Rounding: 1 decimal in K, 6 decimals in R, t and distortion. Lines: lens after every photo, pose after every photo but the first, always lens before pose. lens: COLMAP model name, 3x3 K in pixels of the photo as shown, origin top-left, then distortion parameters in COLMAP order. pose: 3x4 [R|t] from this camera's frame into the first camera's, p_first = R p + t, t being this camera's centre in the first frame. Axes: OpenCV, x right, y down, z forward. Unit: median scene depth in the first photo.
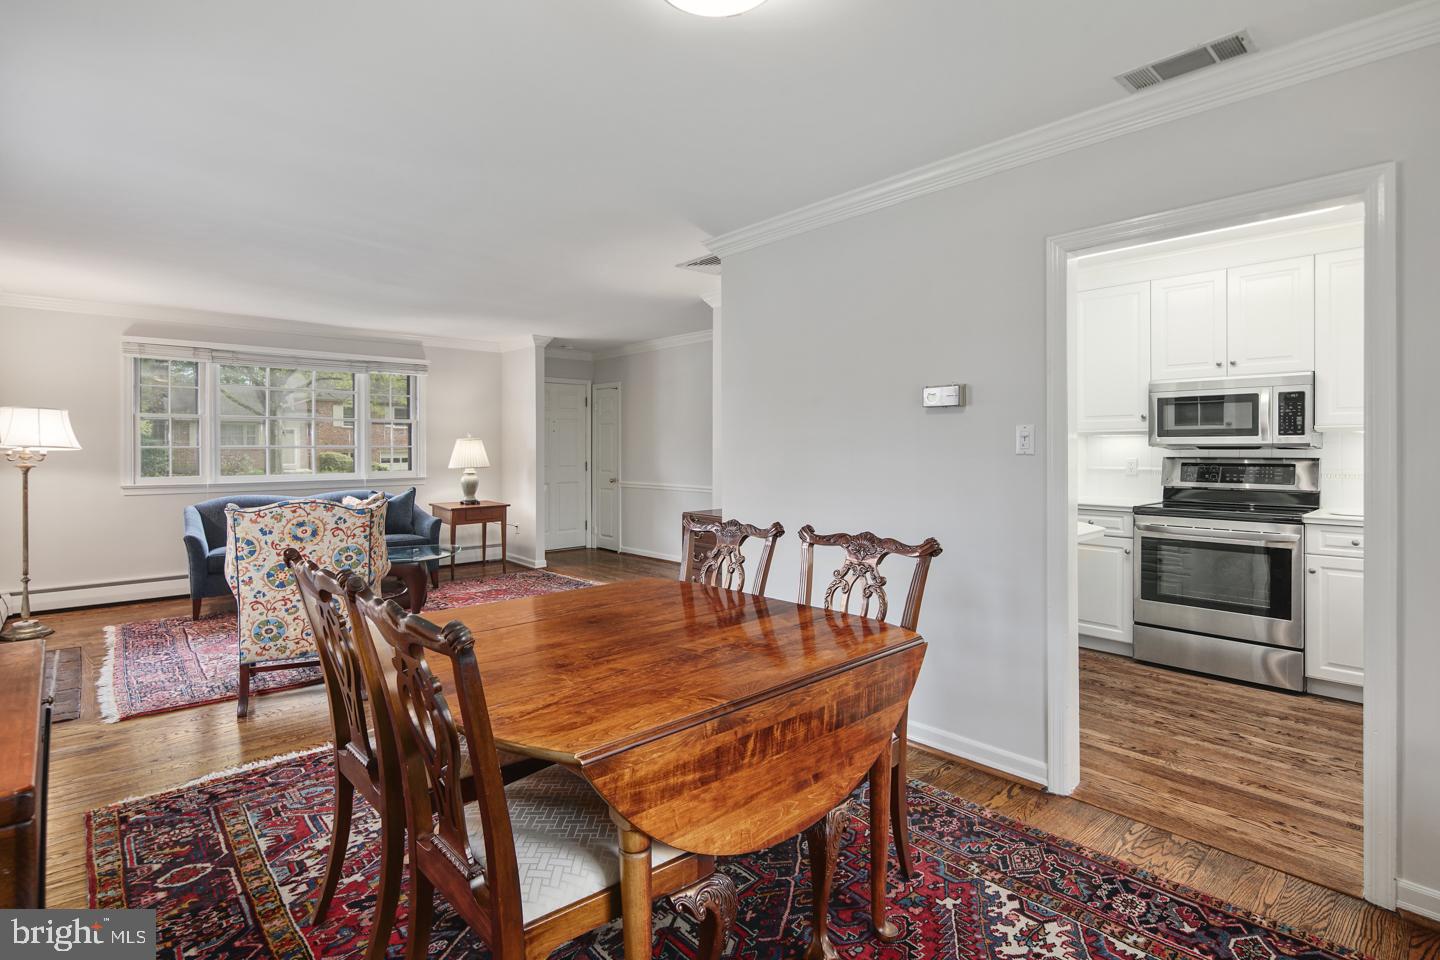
lens RADIAL K [[687.7, 0, 704.7], [0, 687.7, 444.8], [0, 0, 1]] dist [0.001157, -0.000242]
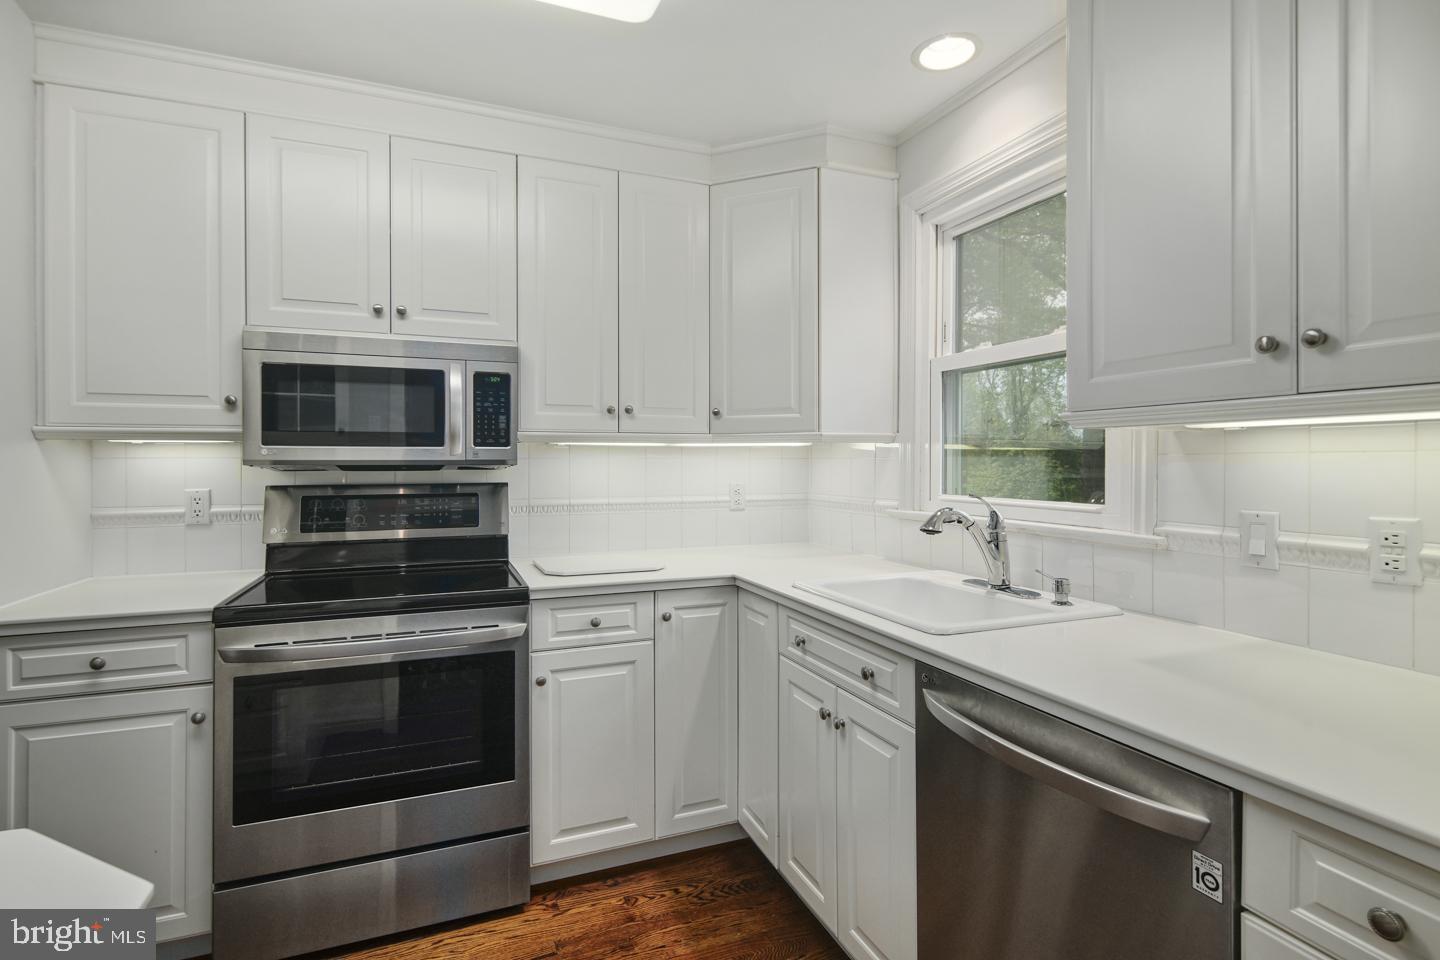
lens RADIAL K [[705.1, 0, 716.7], [0, 705.1, 462.1], [0, 0, 1]] dist [0.002649, -0.000411]
pose [[0.339064, -0.001819, 0.940761, 0.332165], [-0.002029, 0.999994, 0.002665, -0.002346], [-0.940761, -0.002812, 0.339059, 0.583912]]
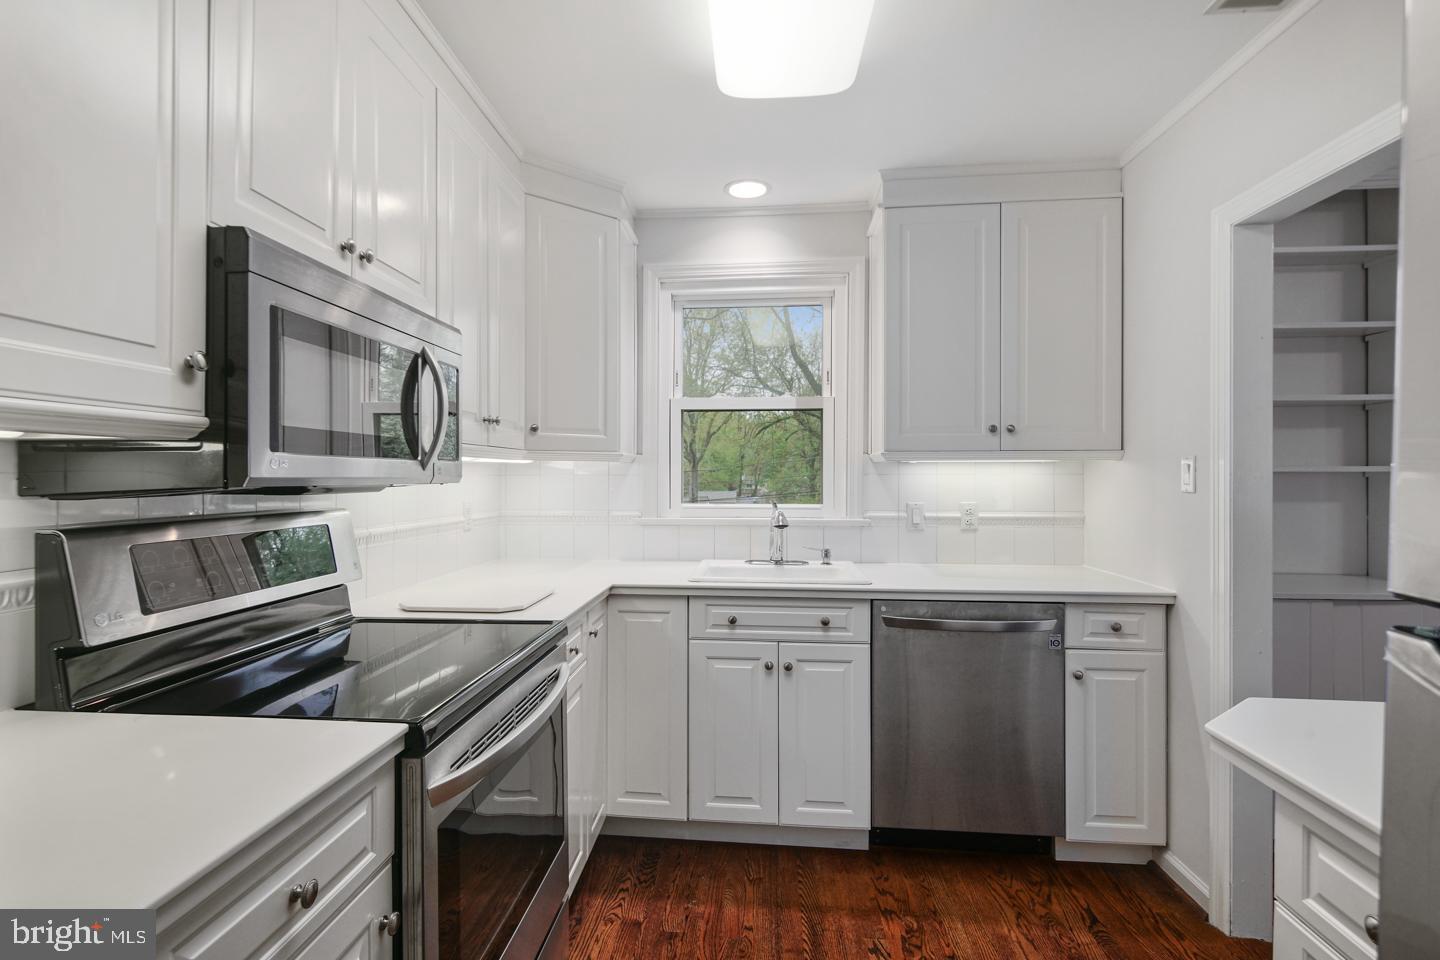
lens RADIAL K [[711.4, 0, 688.9], [0, 711.4, 473.7], [0, 0, 1]] dist [0.001212, -0.001518]
pose [[-0.672101, 0.002832, 0.740454, 0.371910], [-0.002373, 0.999979, -0.005979, -0.002001], [-0.740456, -0.005776, -0.672080, 1.137502]]
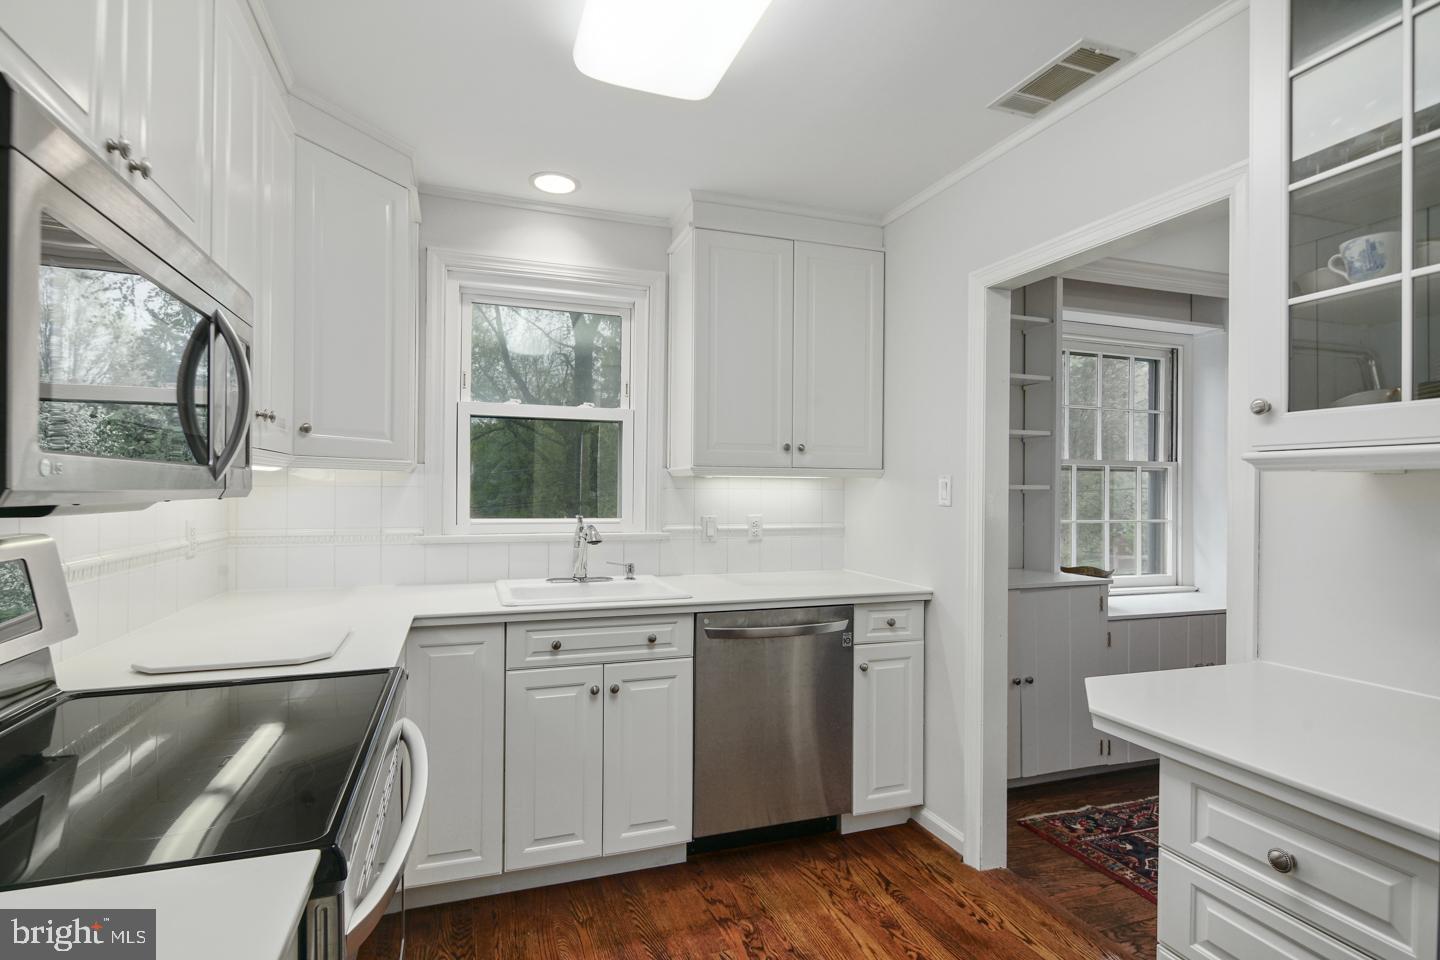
lens RADIAL K [[697.0, 0, 702.0], [0, 697.0, 486.9], [0, 0, 1]] dist [0.000851, 0.000303]
pose [[-0.921378, -0.005586, 0.388628, 0.479456], [-0.008772, 0.999941, -0.006424, -0.003283], [-0.388569, -0.009328, -0.921373, 1.164663]]
